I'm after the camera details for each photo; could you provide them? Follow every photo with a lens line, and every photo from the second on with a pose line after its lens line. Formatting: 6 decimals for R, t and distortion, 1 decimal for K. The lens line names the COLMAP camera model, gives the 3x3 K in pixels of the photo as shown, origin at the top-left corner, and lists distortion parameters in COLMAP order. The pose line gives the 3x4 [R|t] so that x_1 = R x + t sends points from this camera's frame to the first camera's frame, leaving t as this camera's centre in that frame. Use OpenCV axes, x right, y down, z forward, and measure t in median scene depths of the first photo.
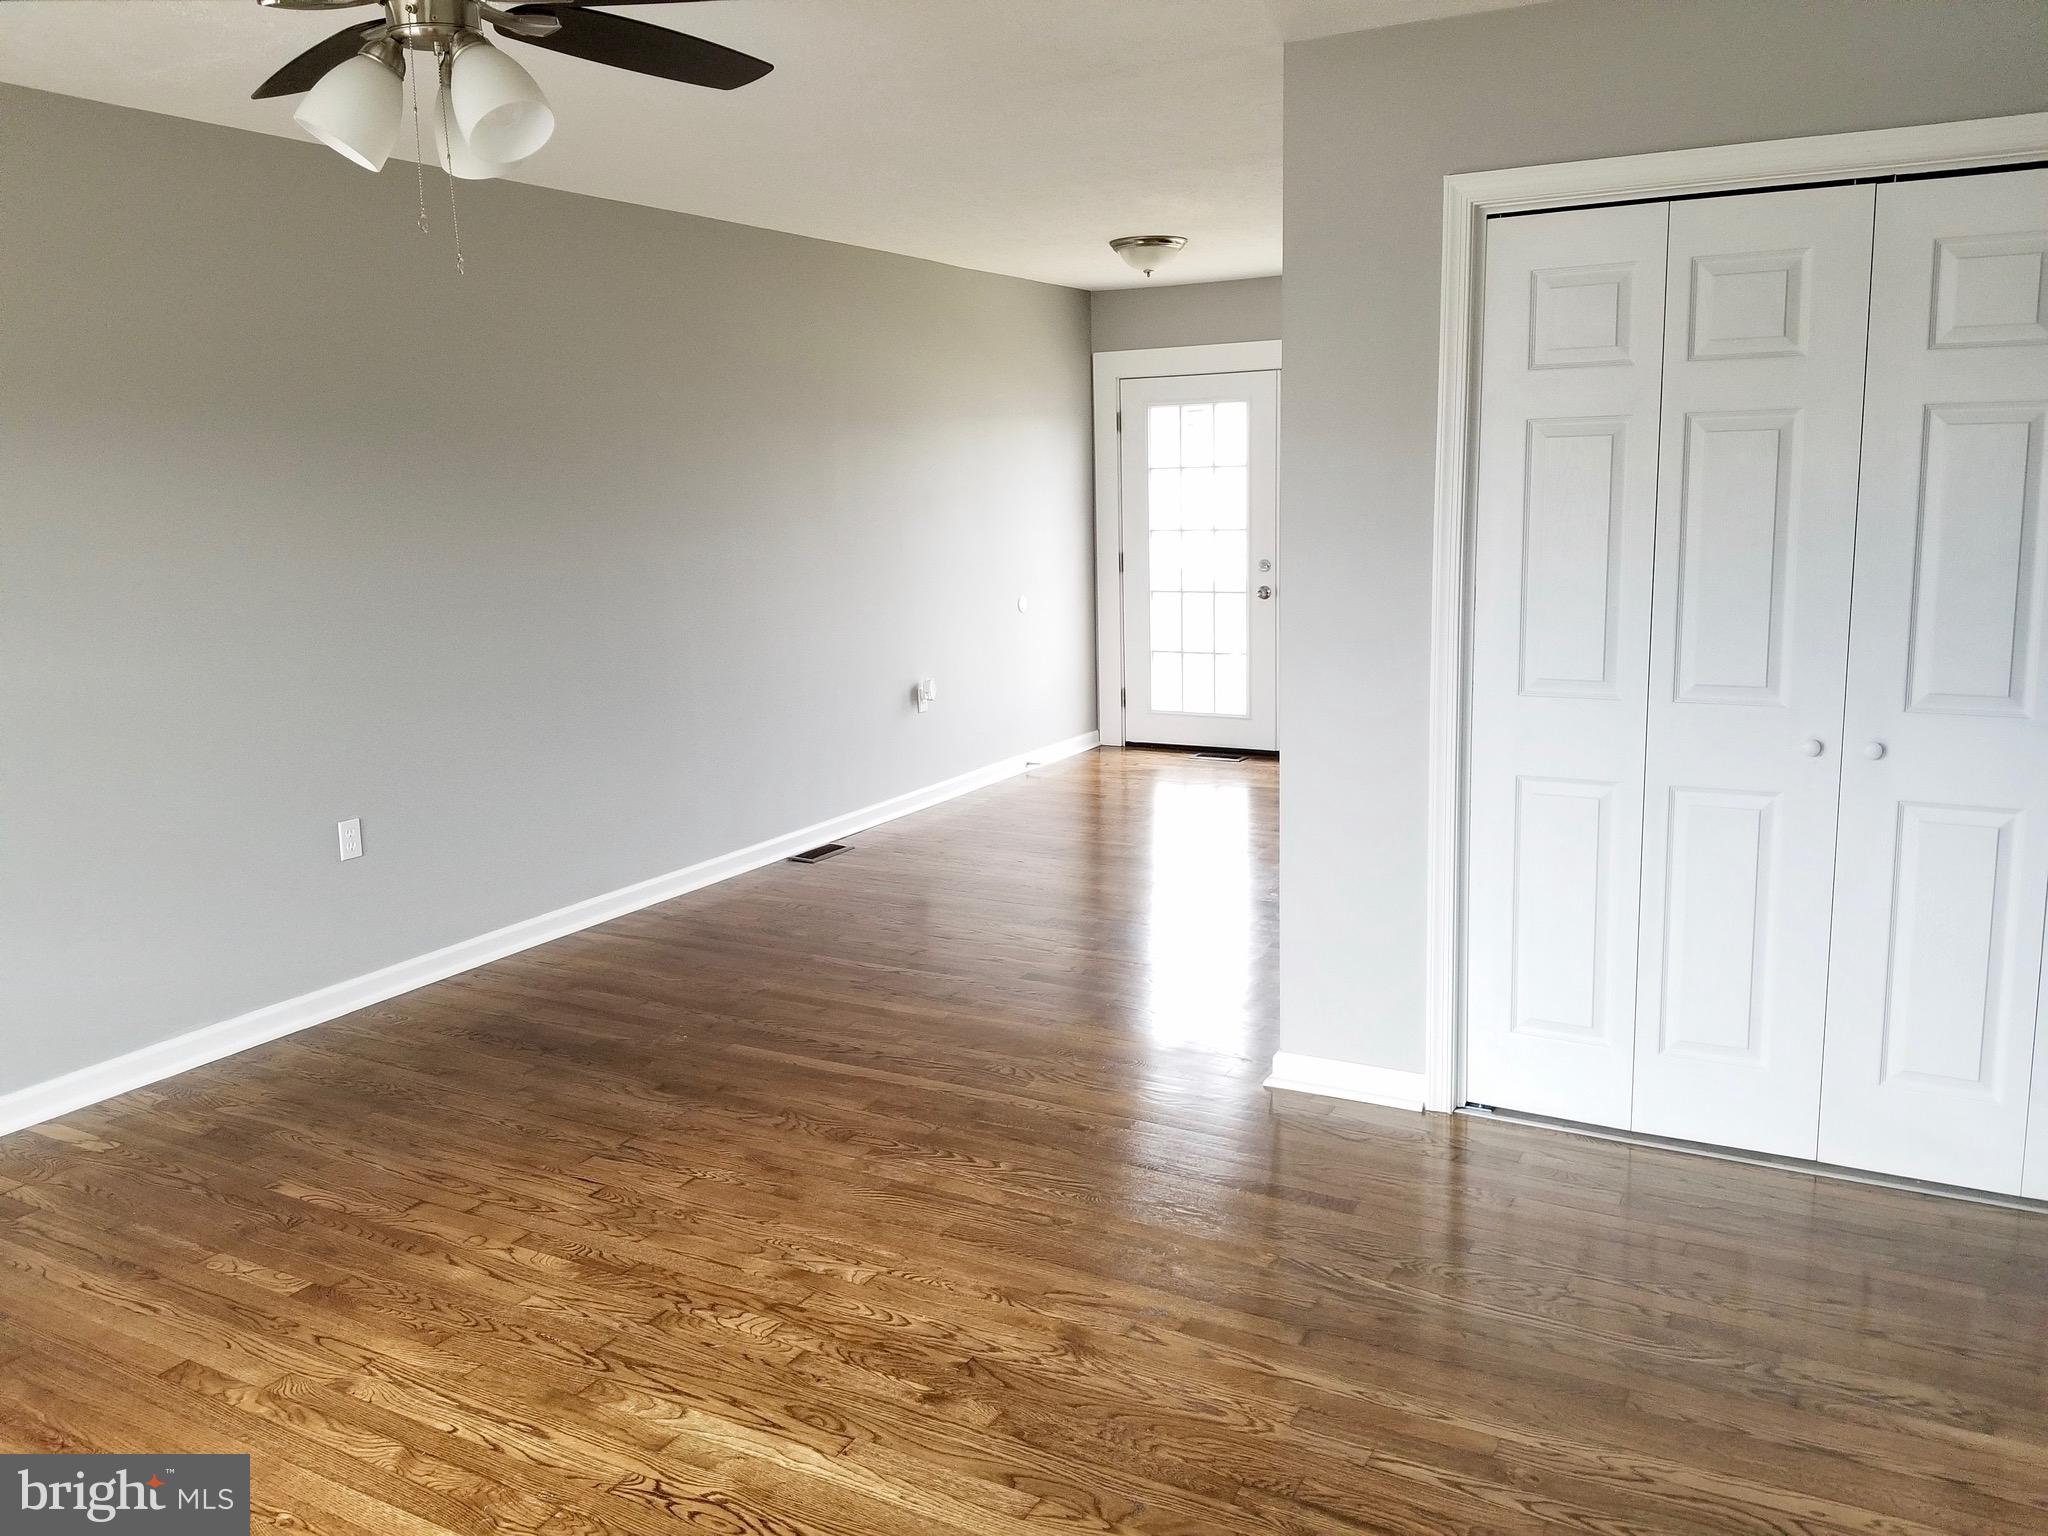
lens RADIAL K [[1615.8, 0, 1011.3], [0, 1615.8, 758.0], [0, 0, 1]] dist [0.061870, -0.089563]
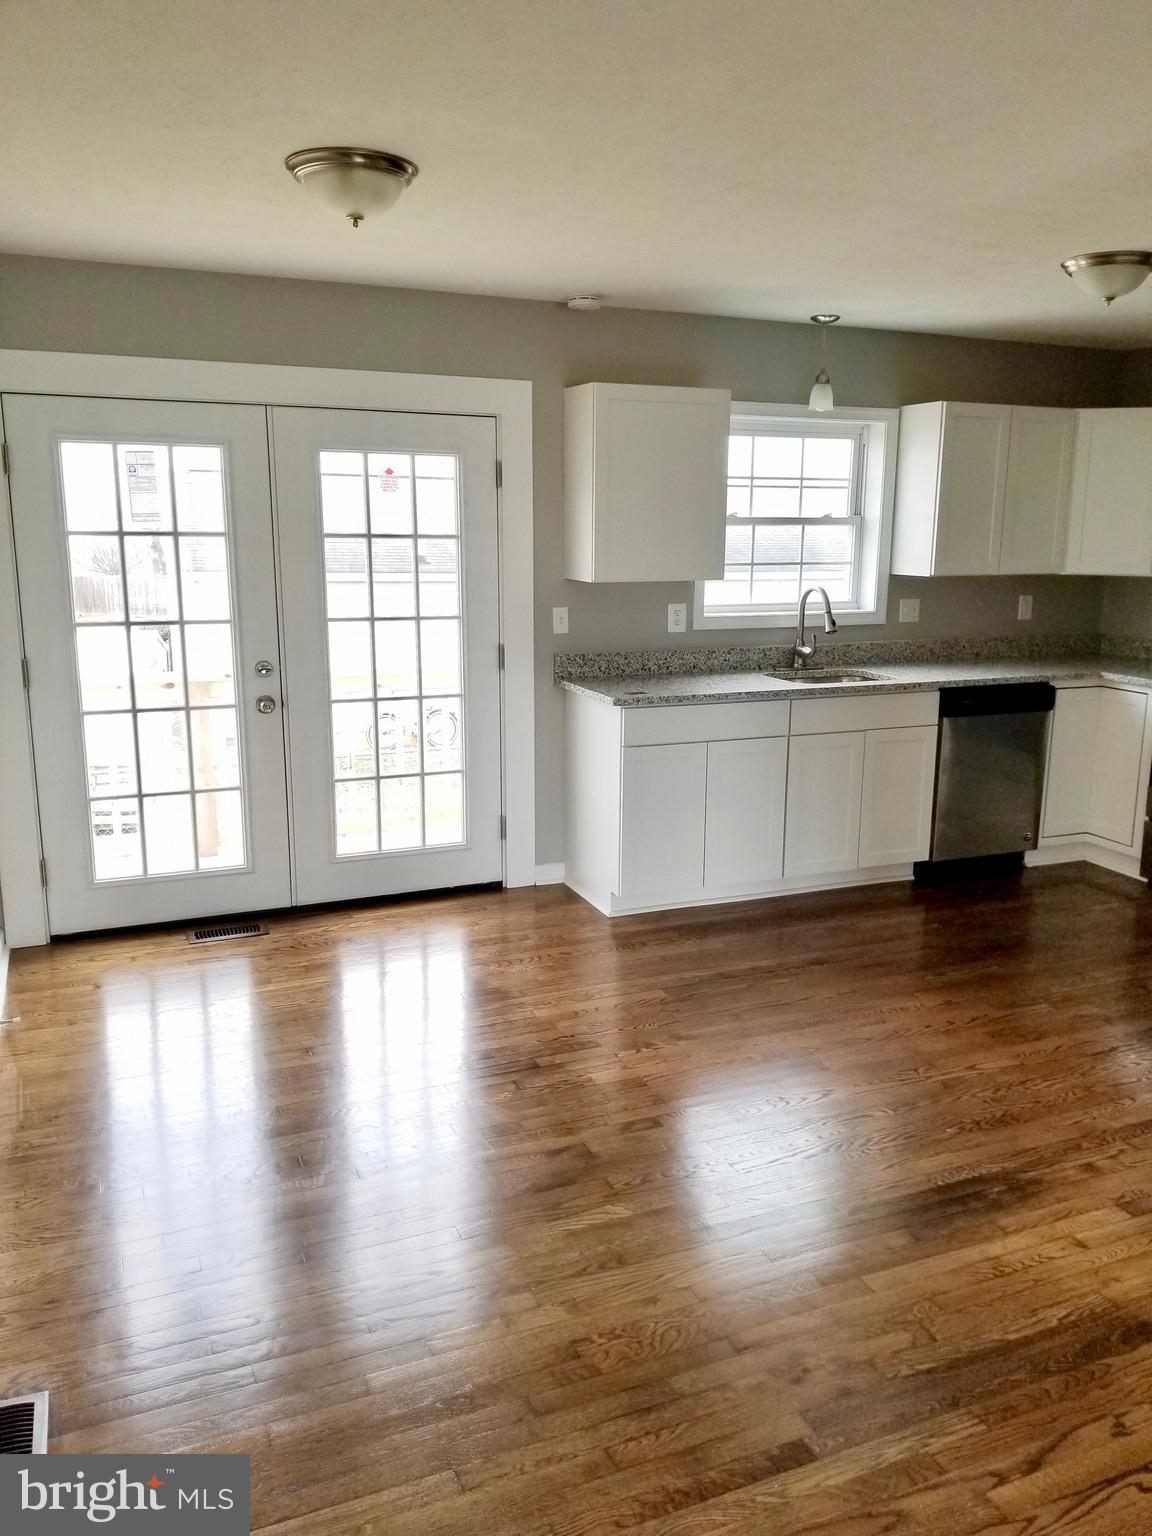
lens RADIAL K [[1211.9, 0, 631.3], [0, 1211.9, 799.8], [0, 0, 1]] dist [0.061870, -0.089563]
pose [[0.589203, -0.150507, 0.793843, -0.548002], [0.117314, 0.988022, 0.100250, -0.260027], [-0.799423, 0.034061, 0.599803, 1.428377]]
